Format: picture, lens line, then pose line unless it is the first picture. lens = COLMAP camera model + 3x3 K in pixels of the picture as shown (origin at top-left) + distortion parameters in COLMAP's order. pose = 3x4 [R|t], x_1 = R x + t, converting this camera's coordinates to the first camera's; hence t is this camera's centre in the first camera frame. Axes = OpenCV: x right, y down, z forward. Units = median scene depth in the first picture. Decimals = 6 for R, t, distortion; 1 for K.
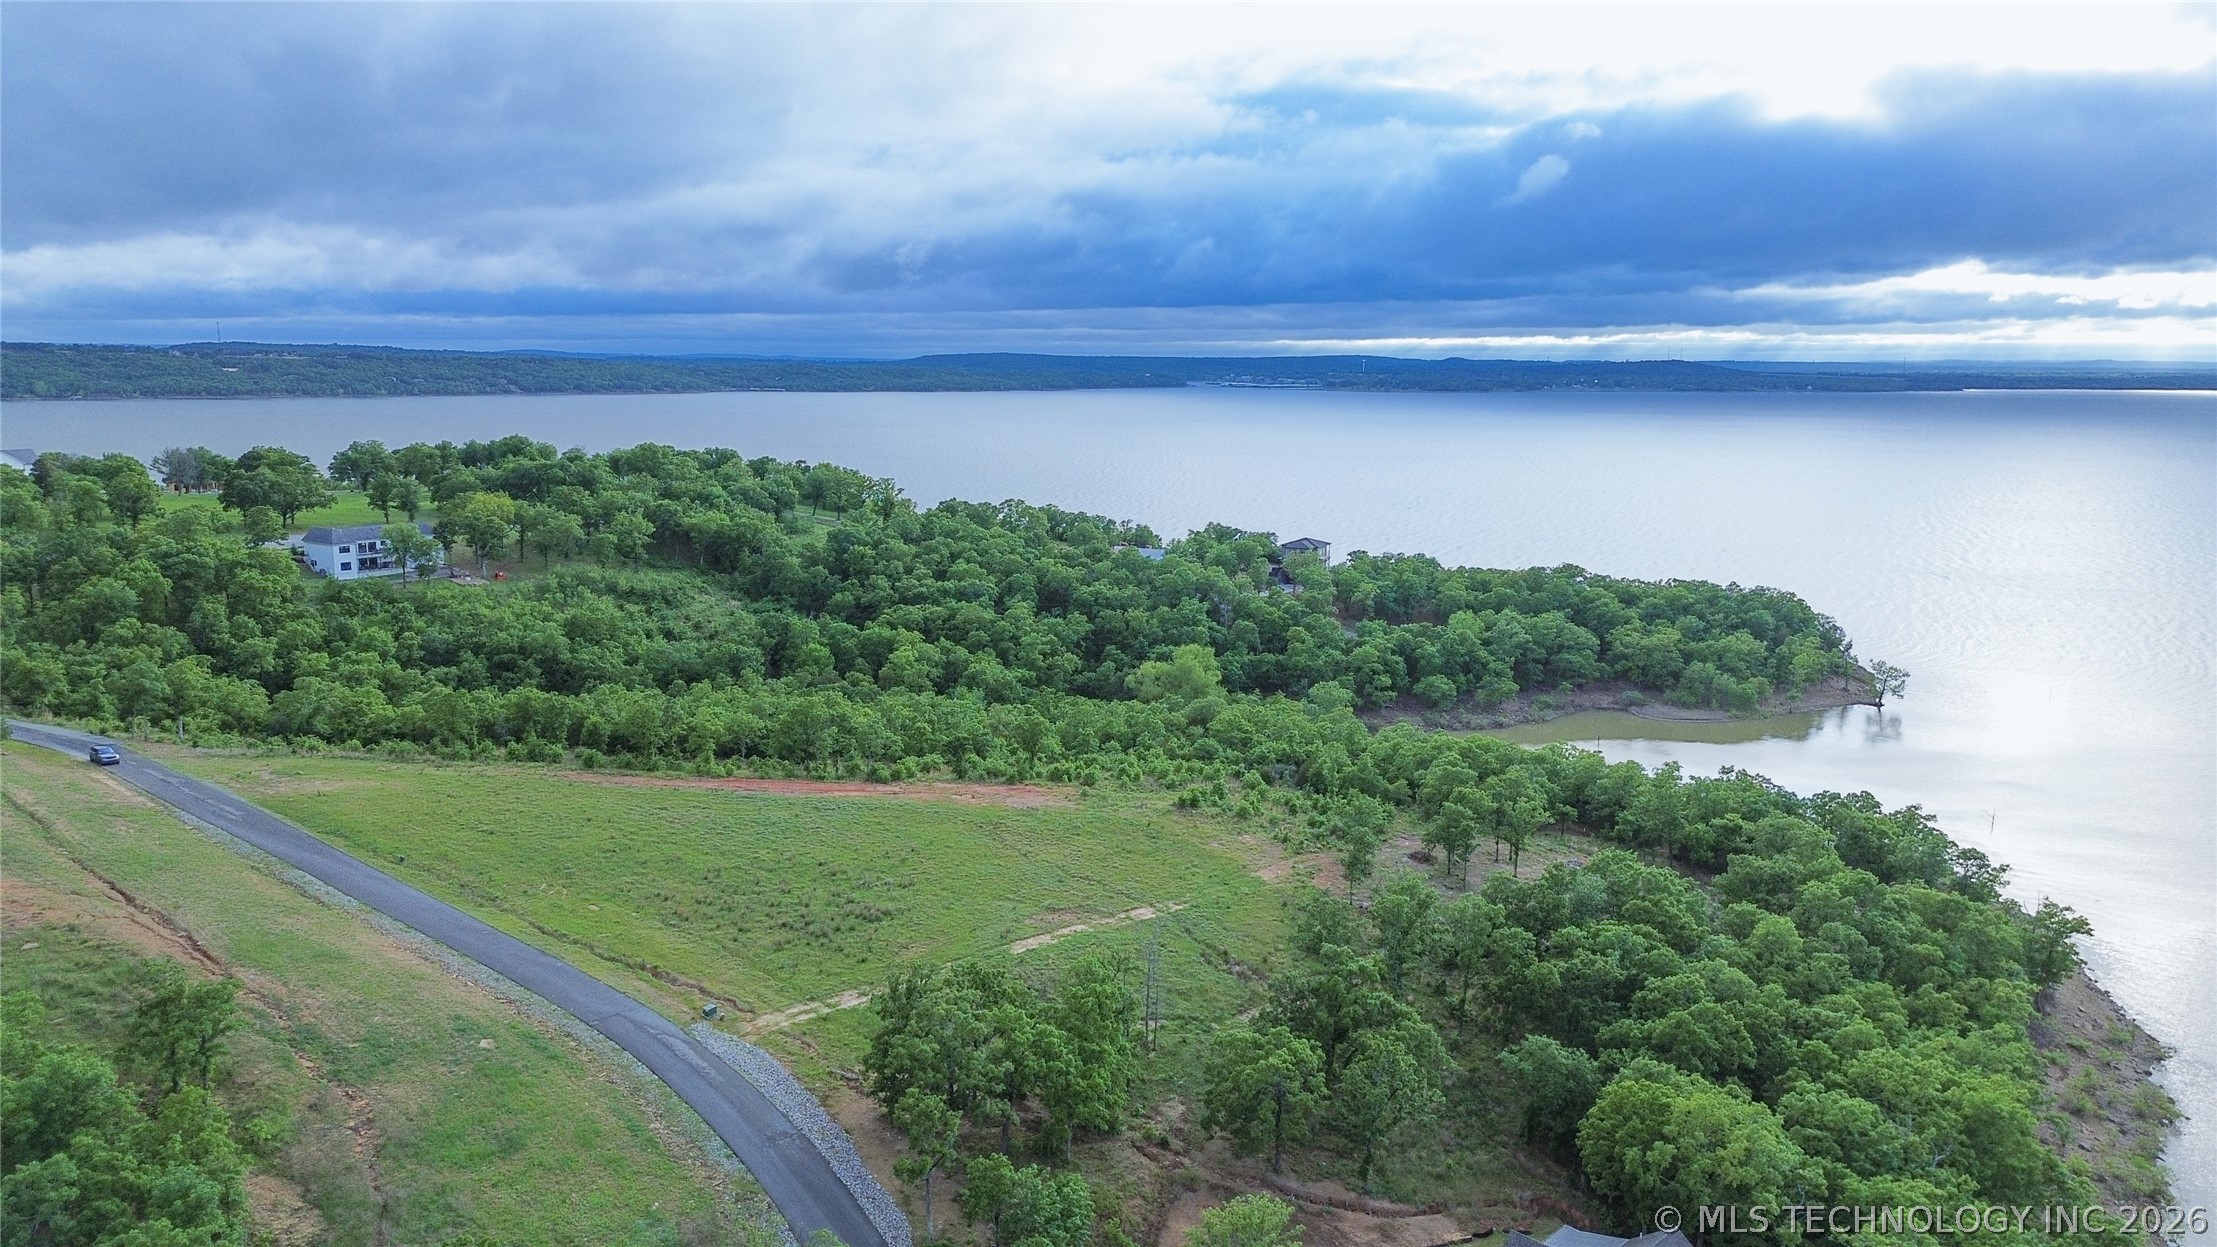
lens RADIAL K [[1545.8, 0, 1097.1], [0, 1545.8, 621.8], [0, 0, 1]] dist [0.077714, -0.072904]
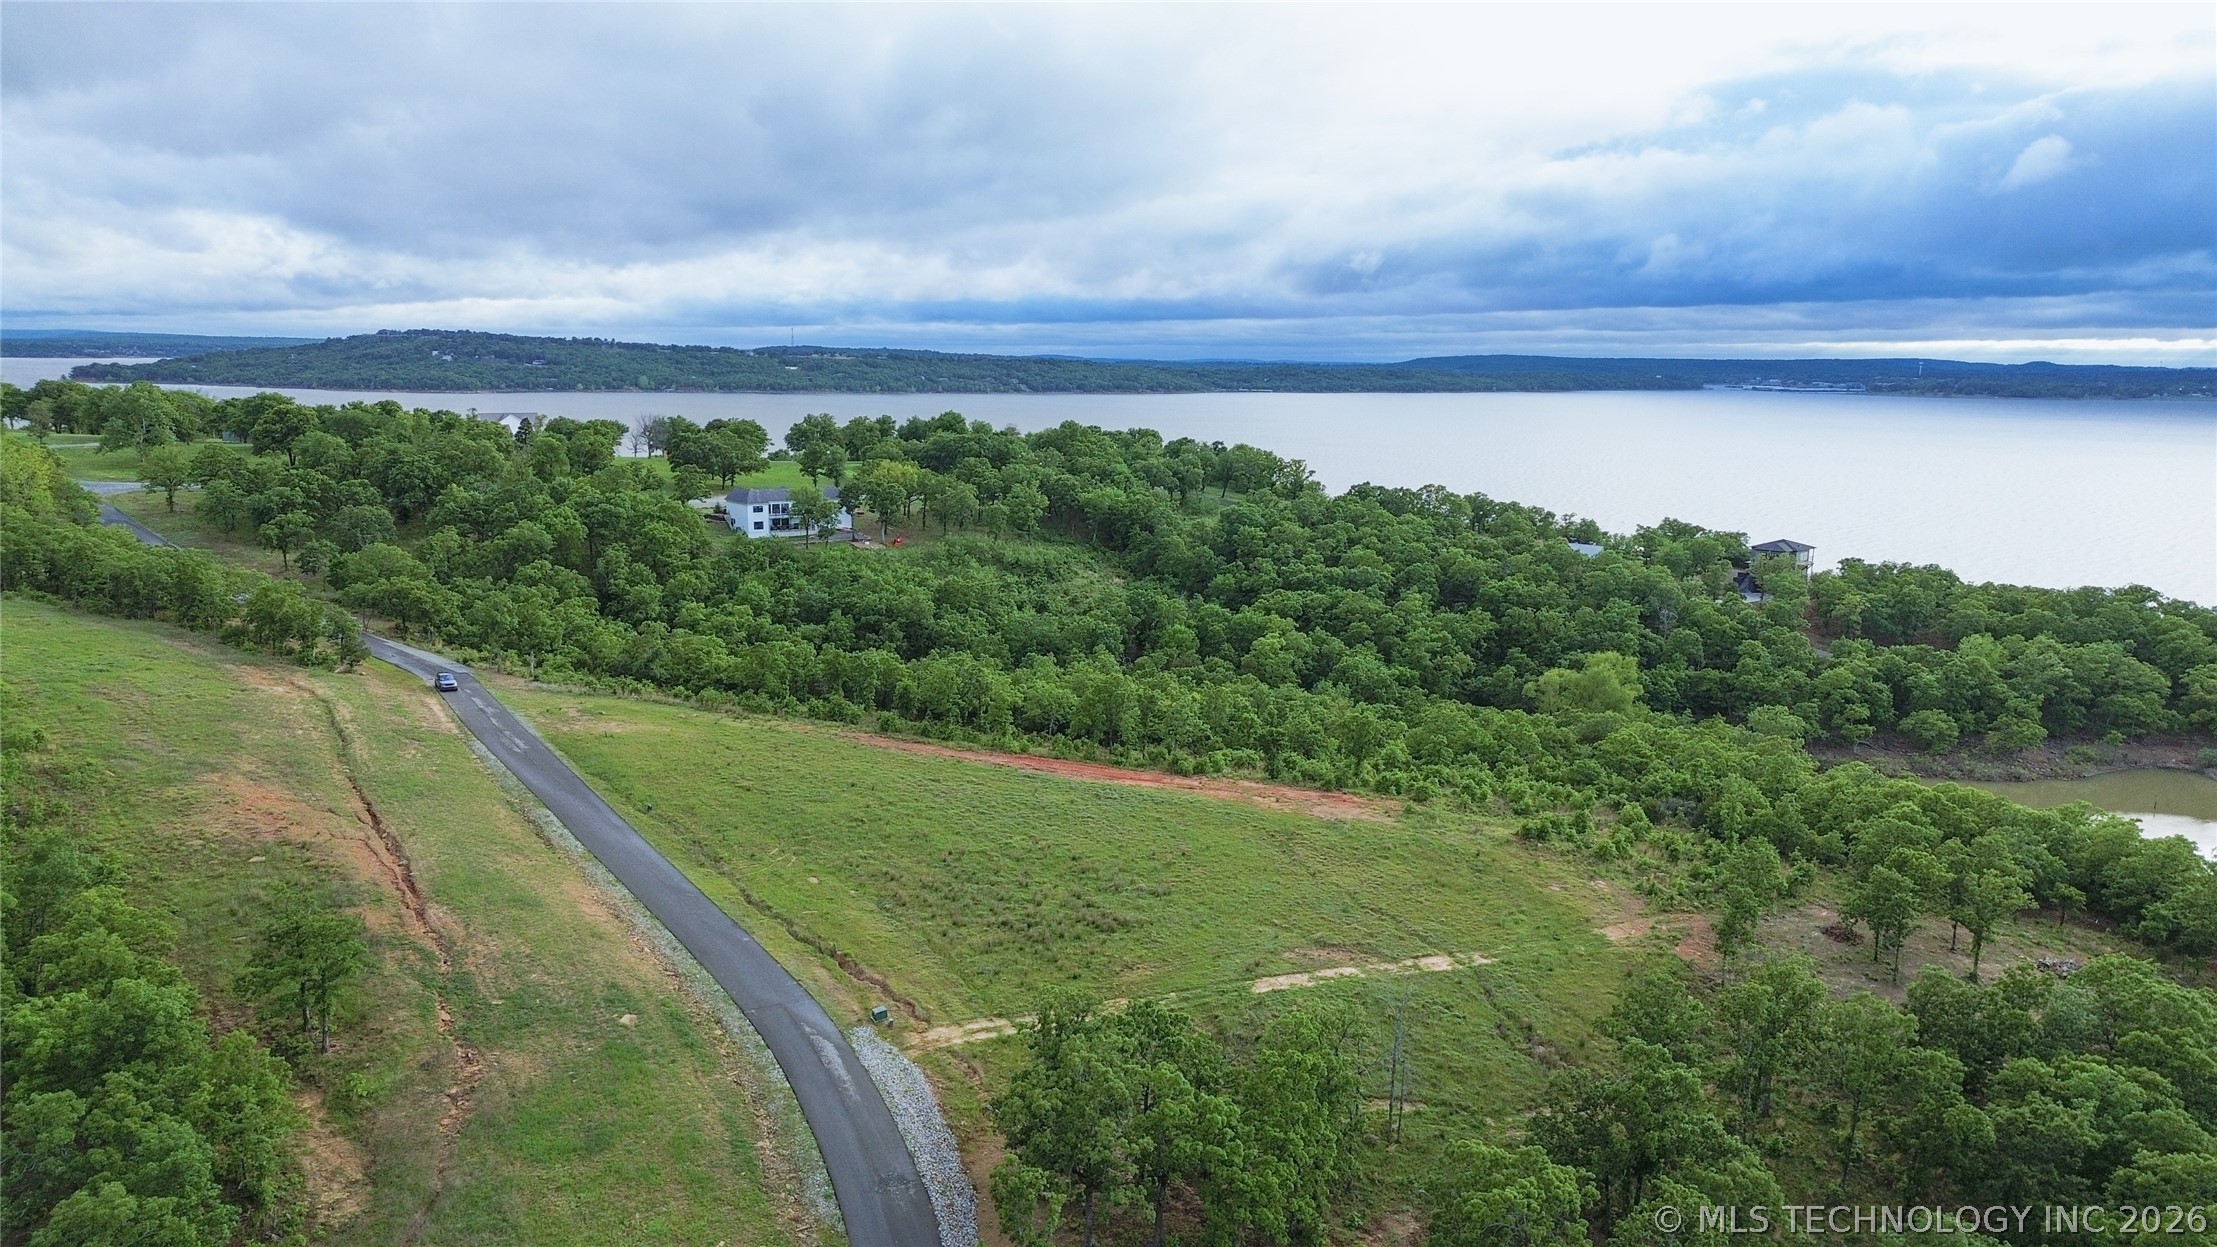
lens RADIAL K [[1545.8, 0, 1109.3], [0, 1545.8, 617.8], [0, 0, 1]] dist [0.077714, -0.072904]
pose [[0.953591, 0.056019, -0.295847, 0.068907], [-0.057496, 0.998339, 0.003713, 0.011507], [0.295563, 0.013470, 0.955228, 0.124251]]
